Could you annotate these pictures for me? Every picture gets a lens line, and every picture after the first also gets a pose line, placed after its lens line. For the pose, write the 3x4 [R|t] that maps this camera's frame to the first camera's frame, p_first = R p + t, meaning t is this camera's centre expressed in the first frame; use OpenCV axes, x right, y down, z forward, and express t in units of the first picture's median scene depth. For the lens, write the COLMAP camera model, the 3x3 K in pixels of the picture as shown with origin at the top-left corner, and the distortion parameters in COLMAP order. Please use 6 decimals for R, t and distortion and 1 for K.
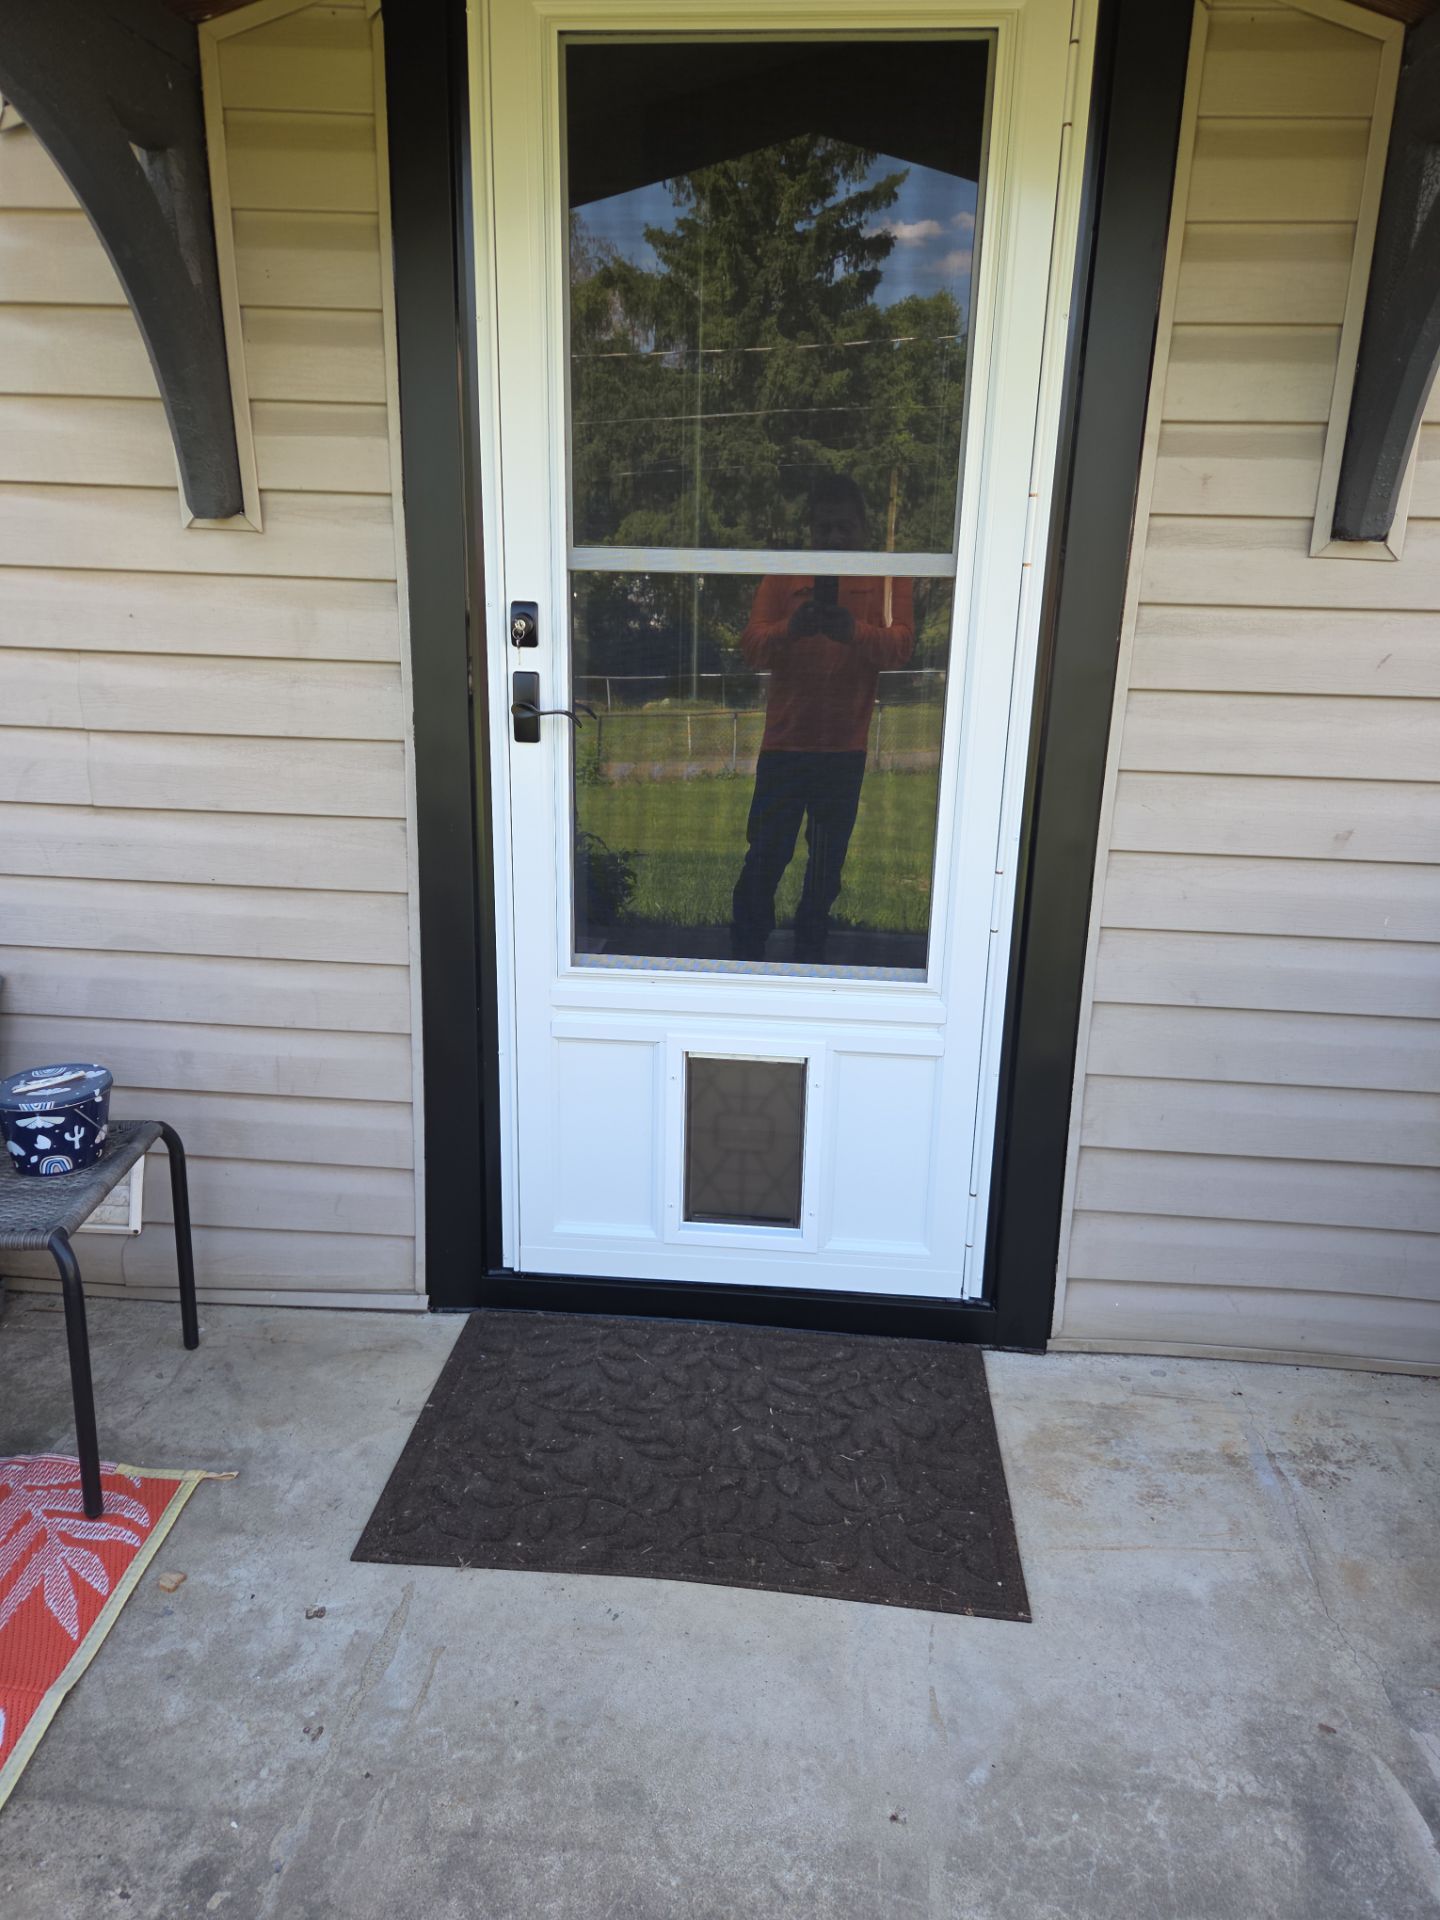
lens RADIAL K [[1309.2, 0, 719.5], [0, 1309.2, 963.3], [0, 0, 1]] dist [0.040390, -0.036889]
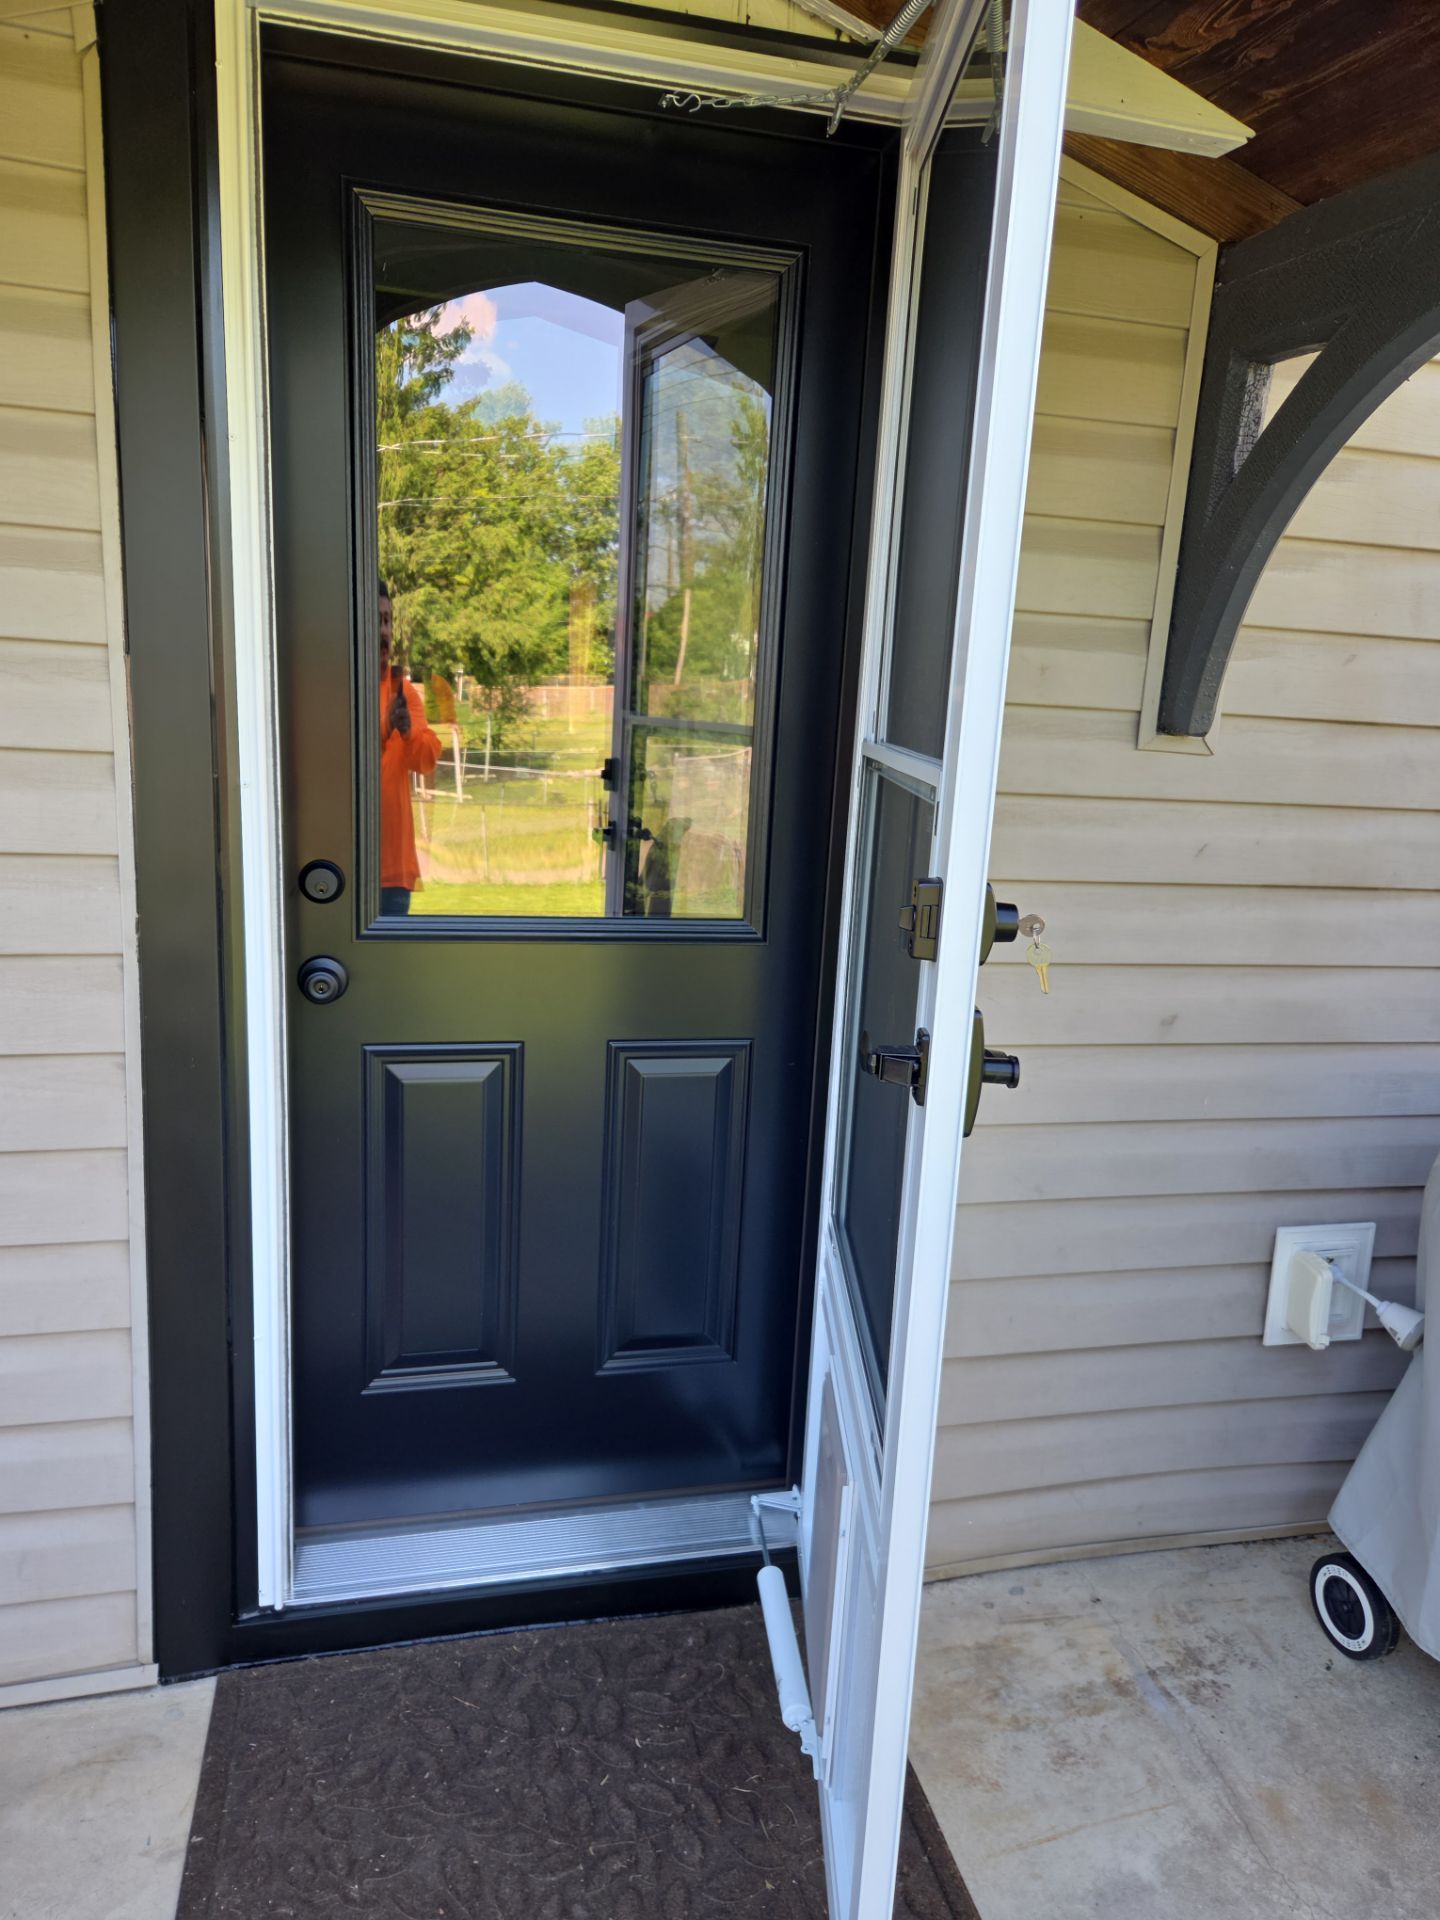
lens RADIAL K [[1309.2, 0, 728.9], [0, 1309.2, 973.0], [0, 0, 1]] dist [0.040390, -0.036889]
pose [[0.946342, -0.040656, 0.320601, -0.159104], [0.058741, 0.997169, -0.046938, -0.105884], [-0.317785, 0.063252, 0.946051, 0.163511]]
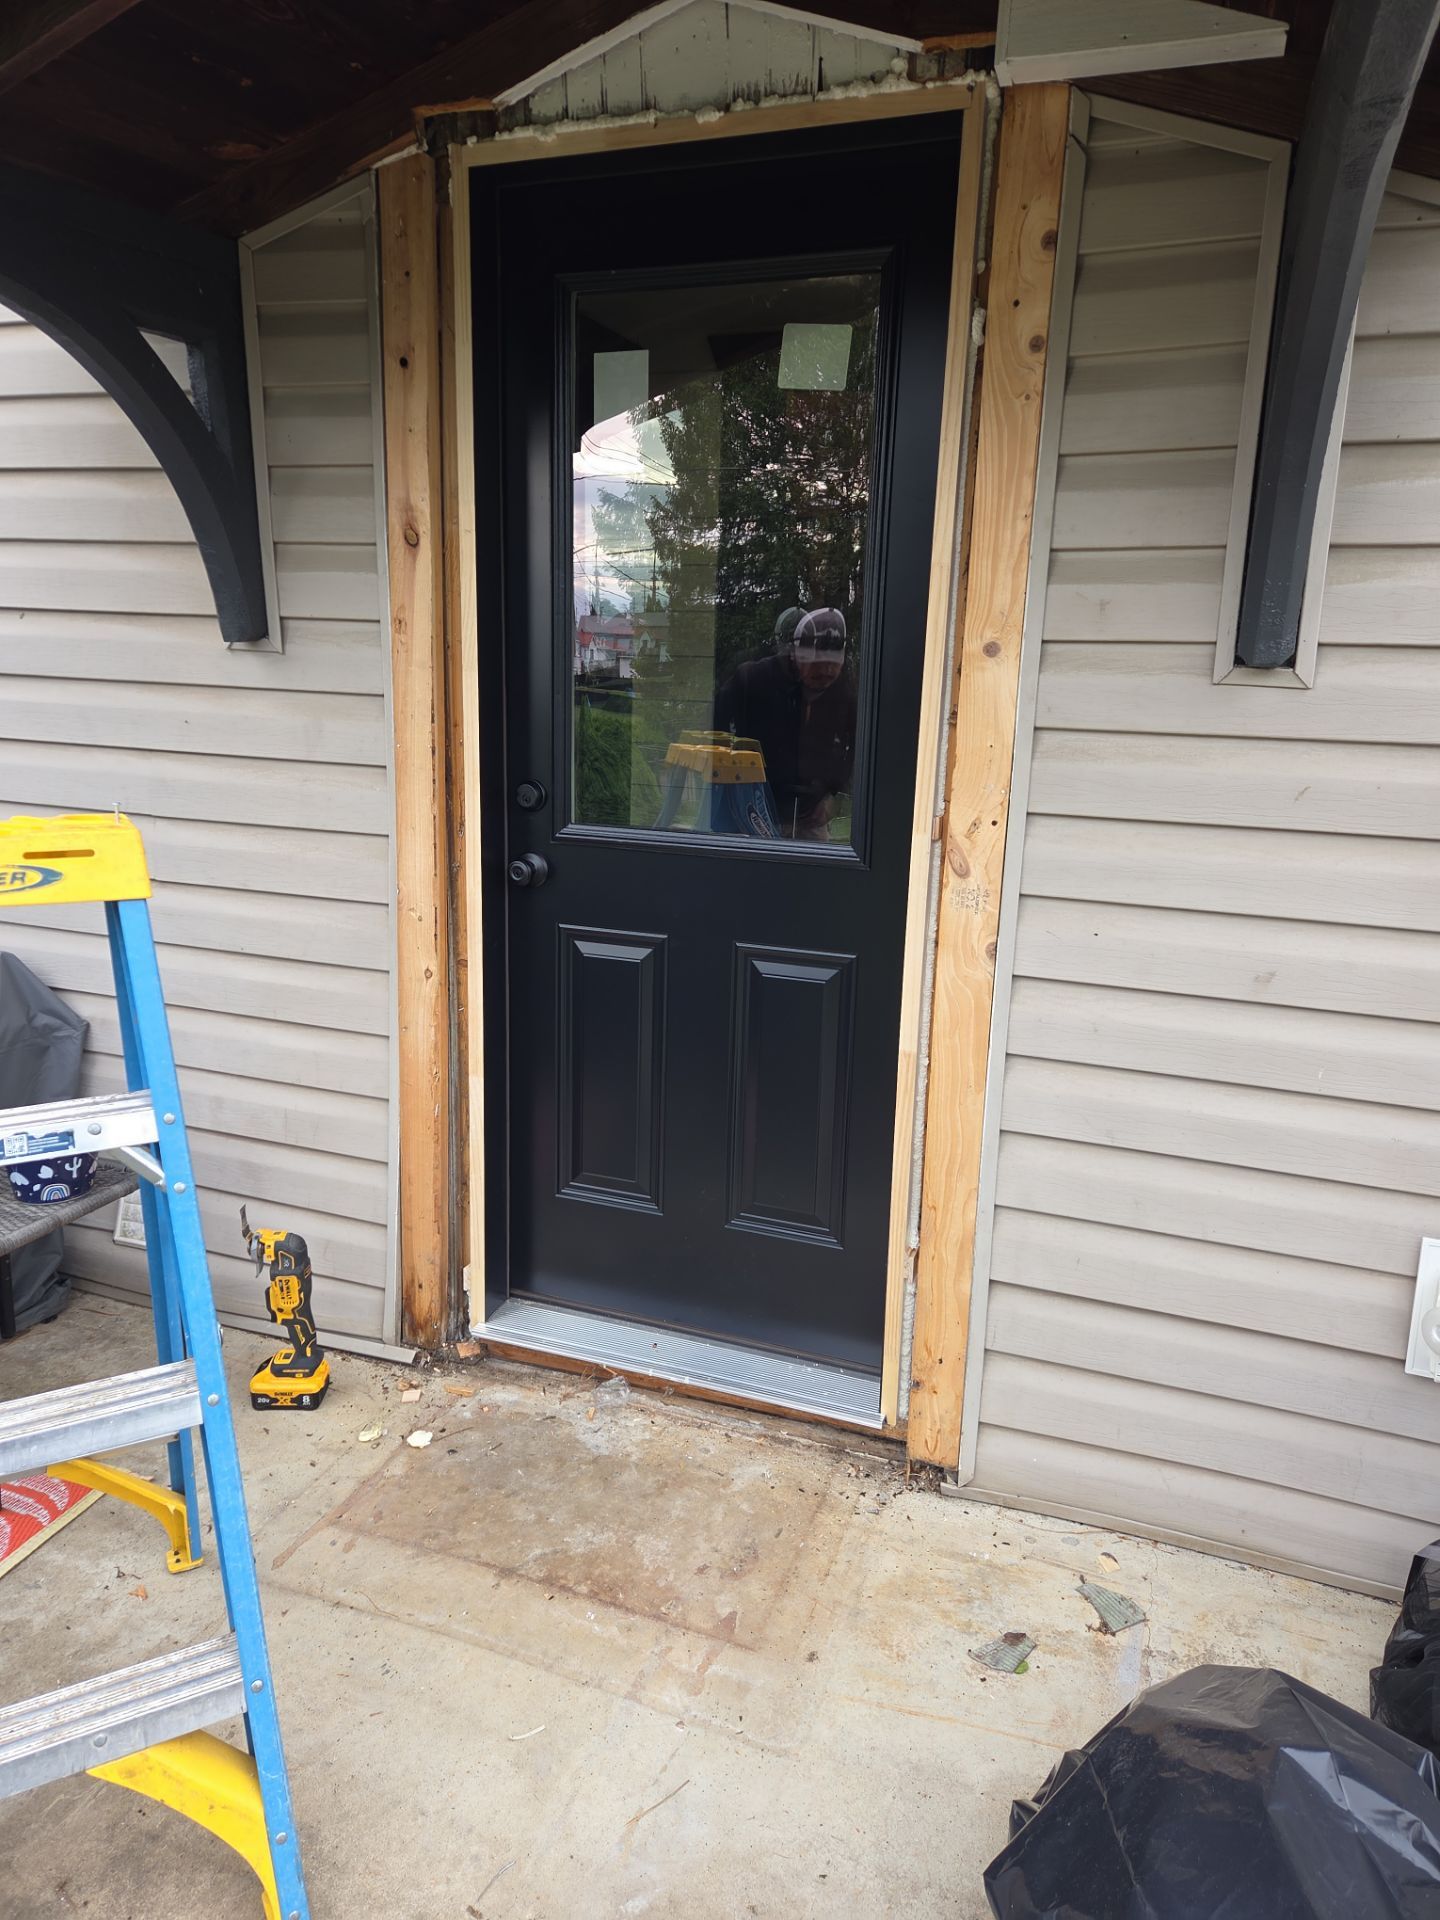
lens RADIAL K [[1309.2, 0, 727.9], [0, 1309.2, 955.5], [0, 0, 1]] dist [0.040390, -0.036889]
pose [[0.962042, 0.063671, -0.265369, 0.355043], [-0.082507, 0.994756, -0.060438, -0.025309], [0.260129, 0.080039, 0.962251, 0.011049]]
